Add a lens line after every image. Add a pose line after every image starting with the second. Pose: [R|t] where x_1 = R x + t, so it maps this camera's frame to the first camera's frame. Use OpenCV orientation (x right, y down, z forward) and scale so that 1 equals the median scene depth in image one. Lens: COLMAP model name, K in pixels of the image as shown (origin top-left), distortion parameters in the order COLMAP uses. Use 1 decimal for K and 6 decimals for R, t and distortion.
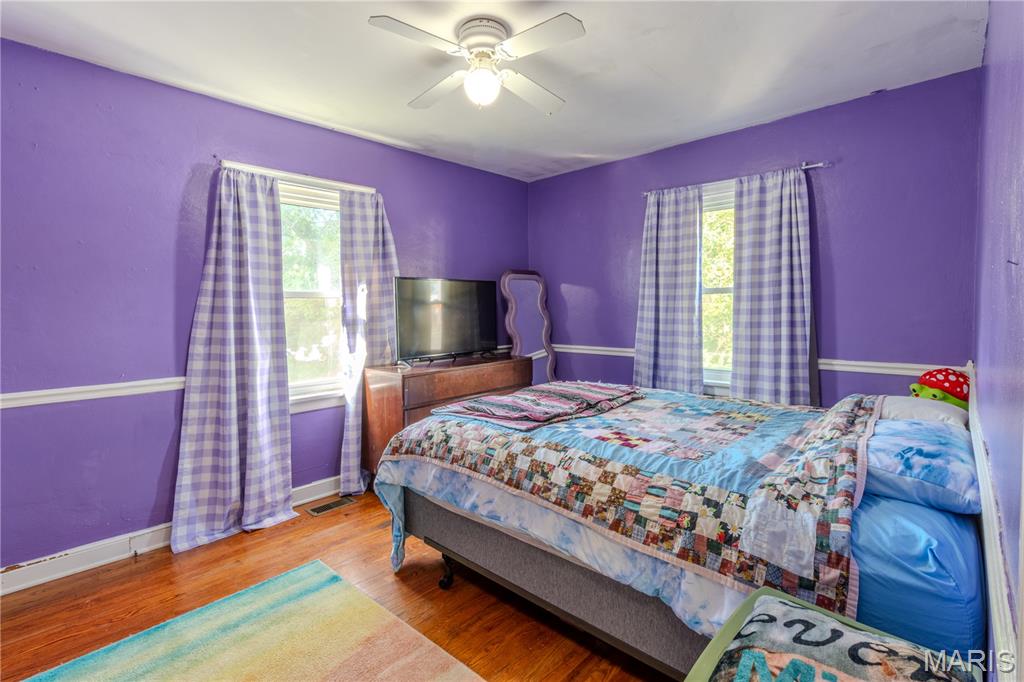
lens RADIAL K [[480.4, 0, 520.0], [0, 480.4, 326.2], [0, 0, 1]] dist [0.000591, 0.001340]
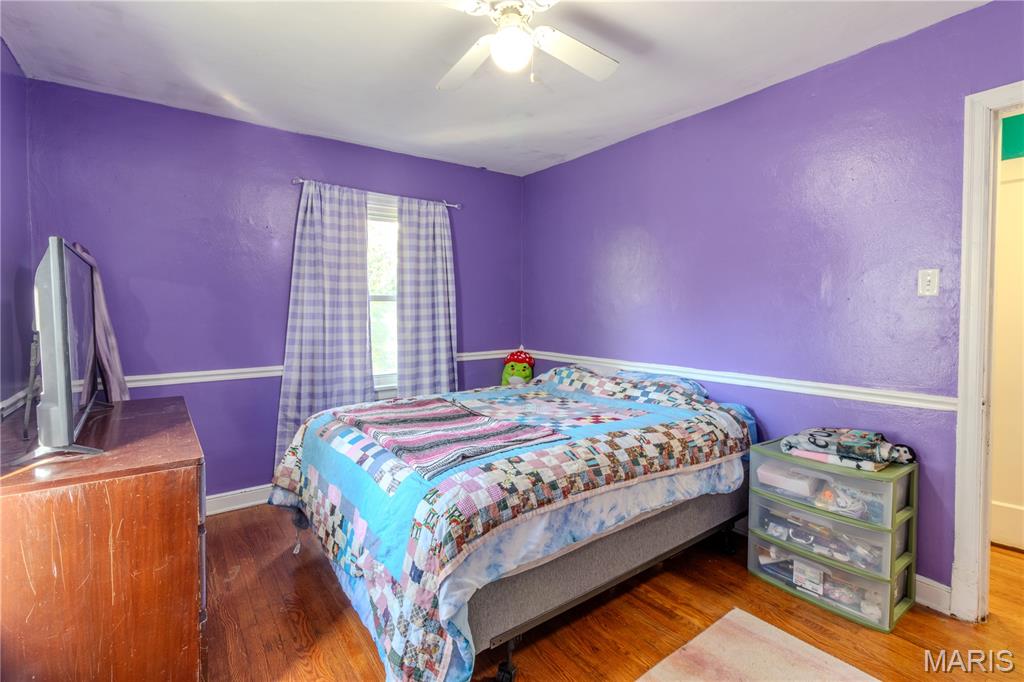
lens RADIAL K [[480.4, 0, 520.0], [0, 480.4, 326.2], [0, 0, 1]] dist [0.000591, 0.001340]
pose [[0.171414, -0.023242, 0.984925, -0.671396], [0.043487, 0.998926, 0.016004, -0.020863], [-0.984239, 0.040088, 0.172241, 0.634003]]
